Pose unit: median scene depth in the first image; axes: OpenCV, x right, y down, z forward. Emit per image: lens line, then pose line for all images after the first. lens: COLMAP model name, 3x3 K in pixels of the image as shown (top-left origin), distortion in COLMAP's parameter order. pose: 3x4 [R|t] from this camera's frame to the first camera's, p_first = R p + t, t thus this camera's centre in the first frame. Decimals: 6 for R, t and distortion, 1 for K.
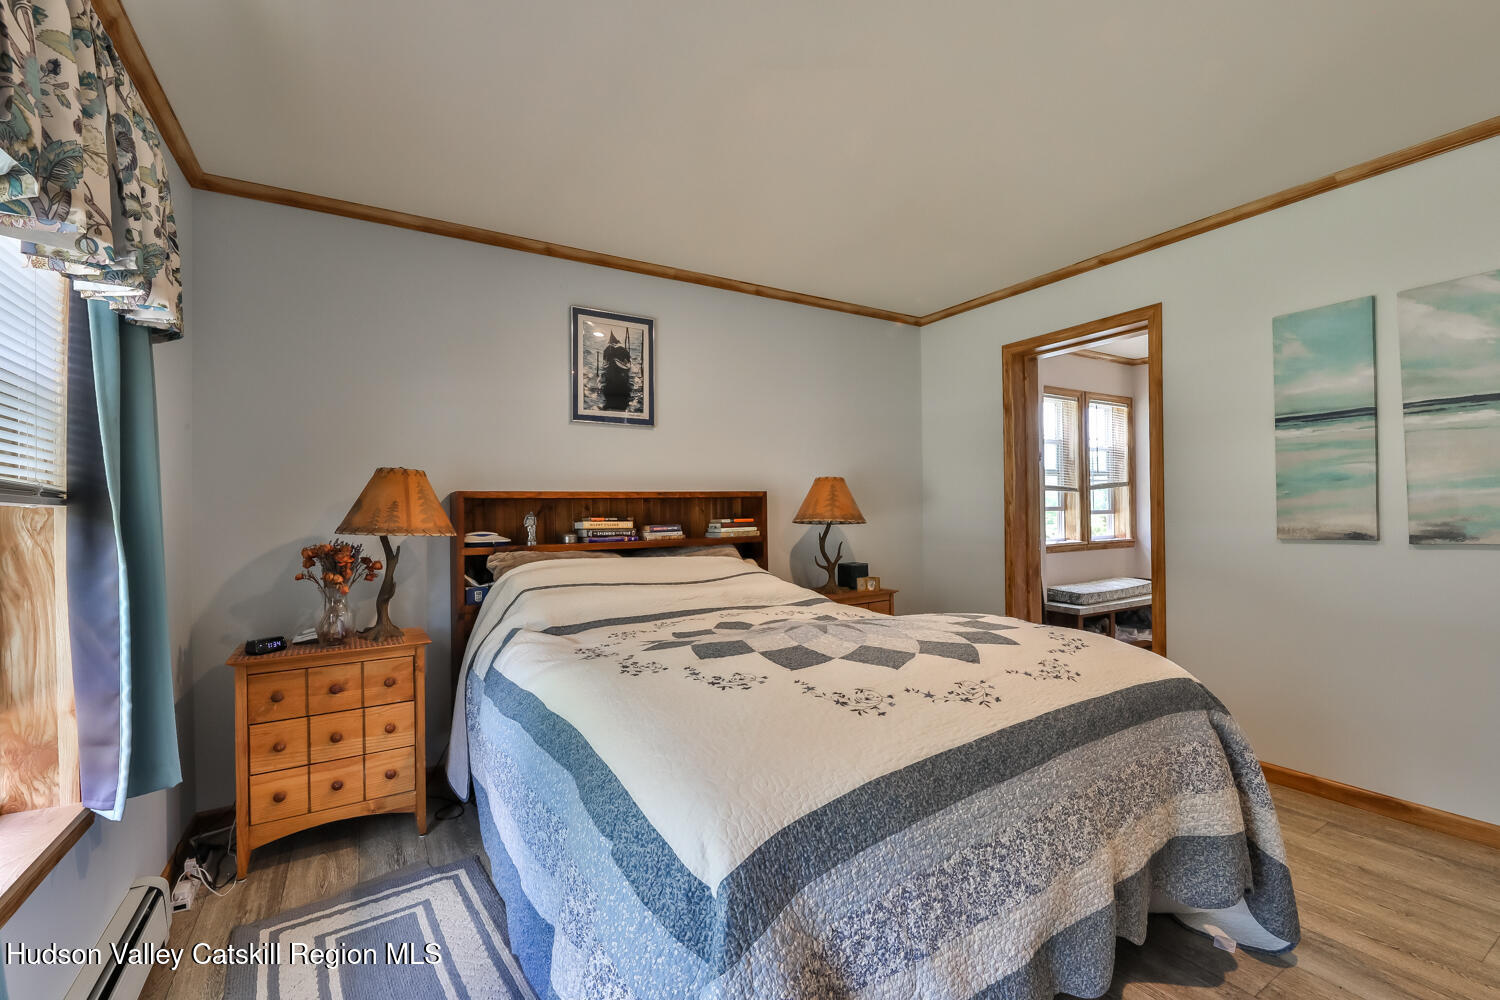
lens RADIAL K [[642.4, 0, 744.8], [0, 642.4, 504.8], [0, 0, 1]] dist [-0.000933, -0.000357]
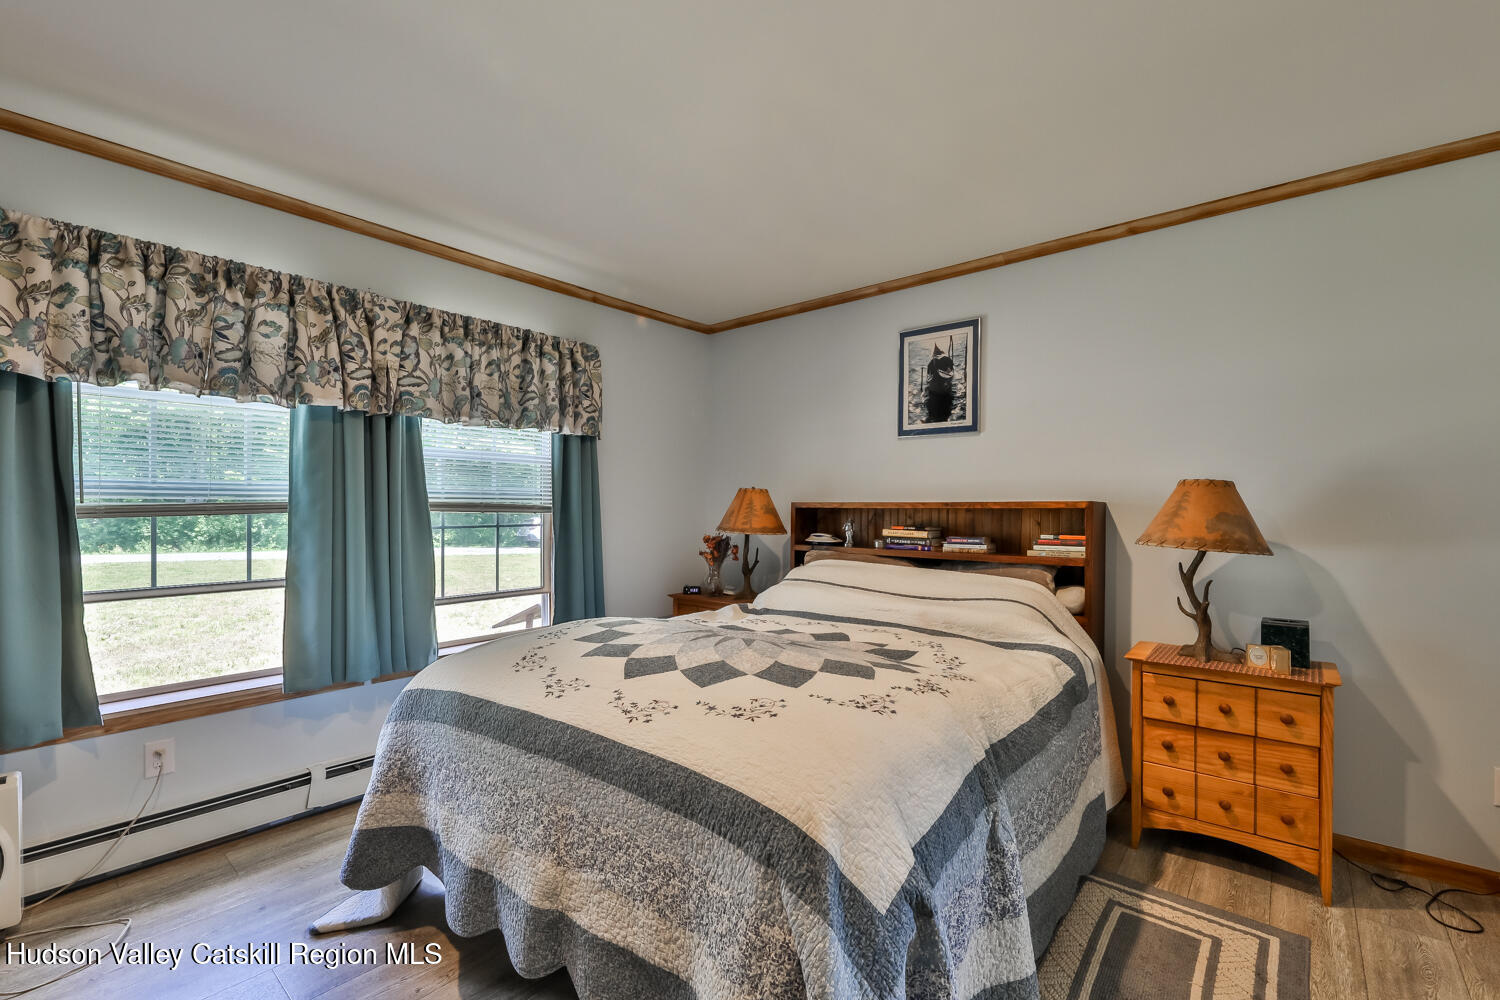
lens RADIAL K [[642.4, 0, 744.8], [0, 642.4, 504.8], [0, 0, 1]] dist [-0.000933, -0.000357]
pose [[0.316291, 0.010851, -0.948600, 0.670435], [-0.003089, 0.999941, 0.010408, -0.025264], [0.948657, -0.000361, 0.316306, 0.394944]]
